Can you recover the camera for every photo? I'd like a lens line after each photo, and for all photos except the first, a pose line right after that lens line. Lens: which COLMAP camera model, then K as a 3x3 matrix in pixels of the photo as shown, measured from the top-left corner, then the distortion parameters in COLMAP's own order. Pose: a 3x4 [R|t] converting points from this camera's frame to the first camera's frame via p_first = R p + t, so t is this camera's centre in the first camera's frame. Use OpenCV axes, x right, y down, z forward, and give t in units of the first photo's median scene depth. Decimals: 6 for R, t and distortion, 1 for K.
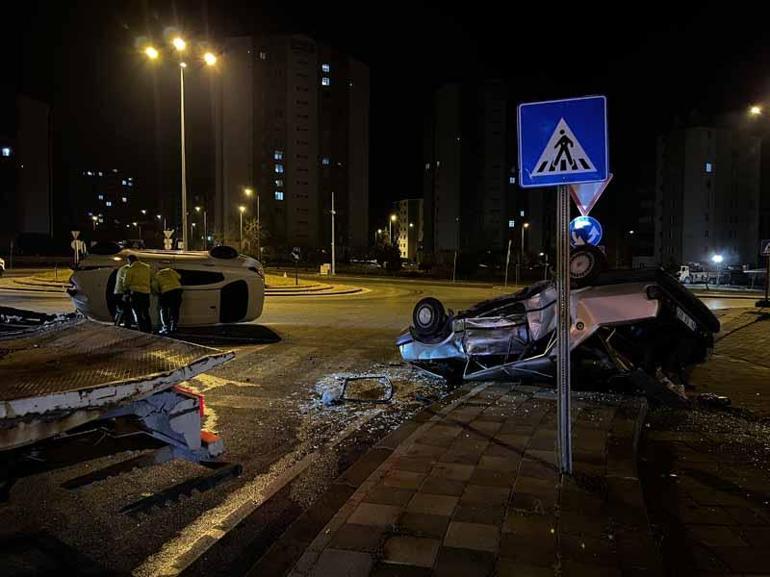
lens RADIAL K [[559.4, 0, 385.0], [0, 559.4, 288.5], [0, 0, 1]] dist [0.037247, -0.053311]
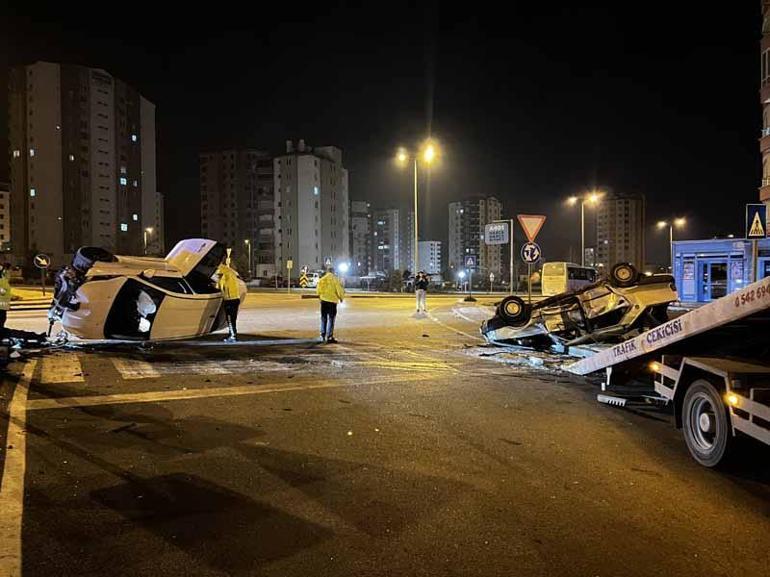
lens RADIAL K [[559.4, 0, 385.0], [0, 559.4, 288.5], [0, 0, 1]] dist [0.037247, -0.053311]
pose [[0.757960, -0.017285, 0.652072, -0.682004], [0.025075, 0.999682, -0.002648, -0.004727], [-0.651819, 0.018358, 0.758153, 0.067405]]
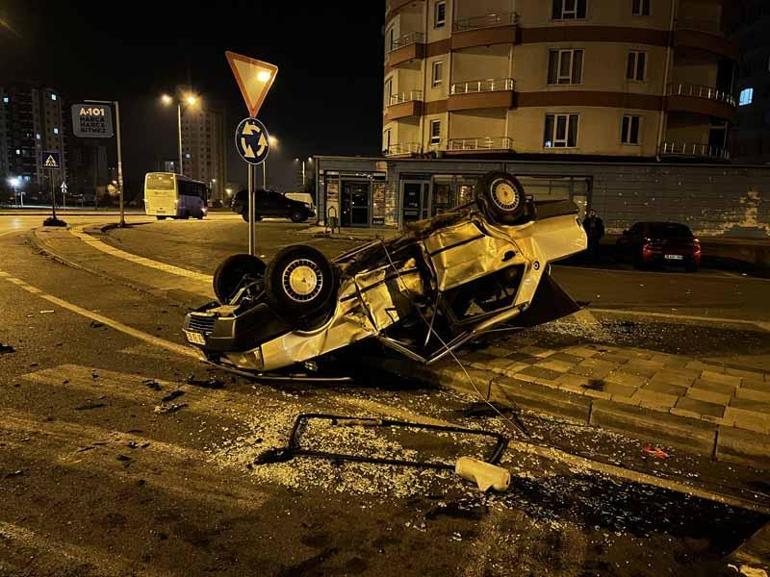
lens RADIAL K [[559.4, 0, 385.0], [0, 559.4, 288.5], [0, 0, 1]] dist [0.037247, -0.053311]
pose [[0.140117, -0.151486, 0.978478, -0.262451], [-0.004719, 0.988114, 0.153653, -0.015636], [-0.990124, -0.026147, 0.137736, 0.515589]]
